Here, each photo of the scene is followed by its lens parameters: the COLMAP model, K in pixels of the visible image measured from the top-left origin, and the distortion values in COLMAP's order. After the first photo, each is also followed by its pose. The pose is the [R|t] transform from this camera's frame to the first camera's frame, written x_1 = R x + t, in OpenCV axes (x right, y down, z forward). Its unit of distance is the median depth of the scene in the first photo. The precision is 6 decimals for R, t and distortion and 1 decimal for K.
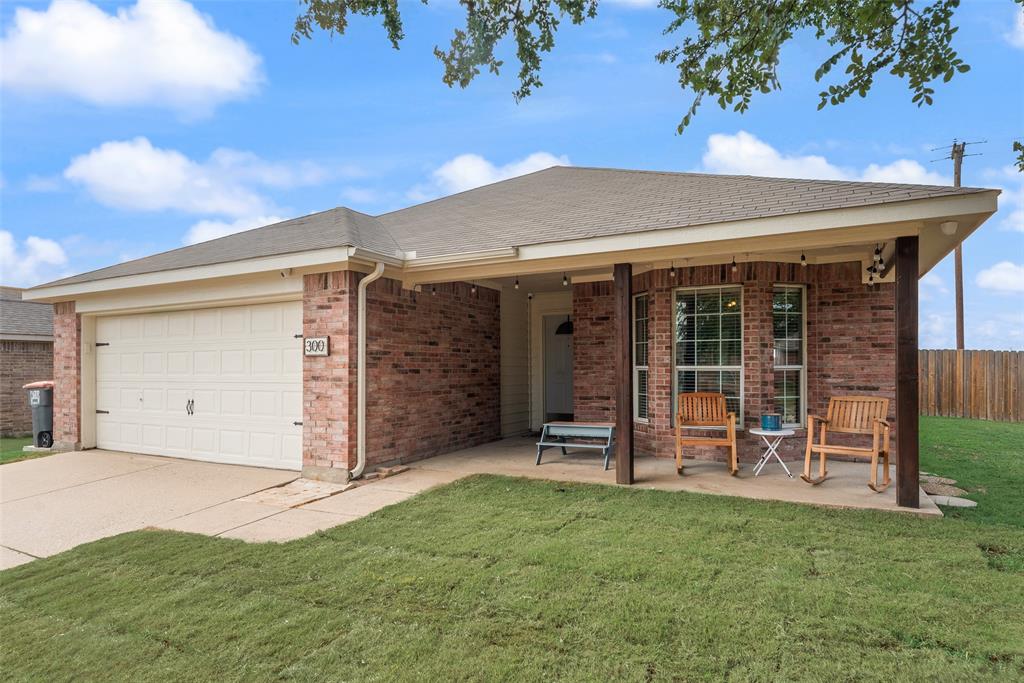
lens RADIAL K [[515.7, 0, 514.0], [0, 515.7, 363.1], [0, 0, 1]] dist [-0.001605, -0.000371]
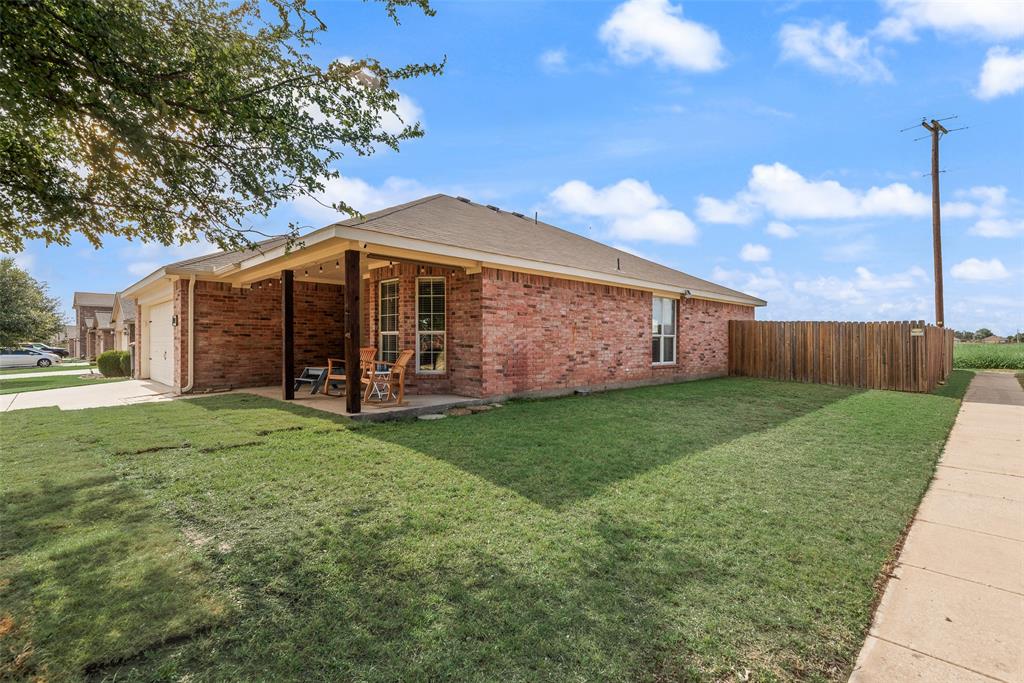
lens RADIAL K [[417.9, 0, 517.0], [0, 417.9, 330.7], [0, 0, 1]] dist [-0.002426, -0.000117]
pose [[0.962832, -0.002888, -0.270085, 1.053591], [-0.001687, 0.999859, -0.016706, 0.022825], [0.270095, 0.016541, 0.962692, -0.092390]]
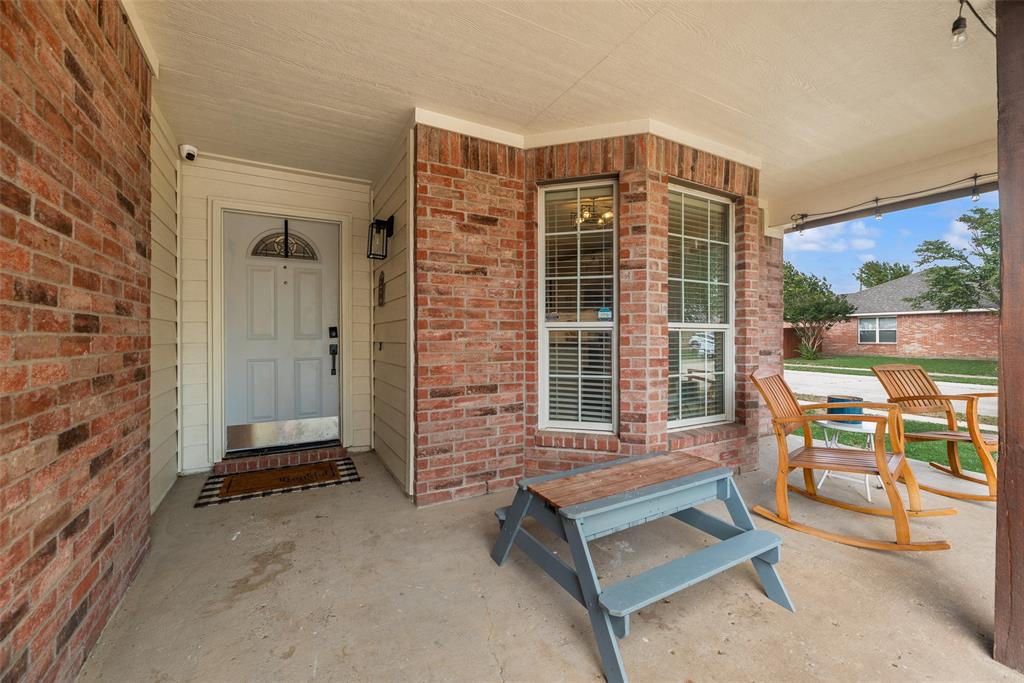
lens RADIAL K [[417.9, 0, 517.0], [0, 417.9, 330.7], [0, 0, 1]] dist [-0.002426, -0.000117]
pose [[0.560841, 0.015018, 0.827788, -0.144581], [-0.010753, 0.999883, -0.010855, 0.021161], [-0.827854, -0.002813, 0.560937, 0.881777]]
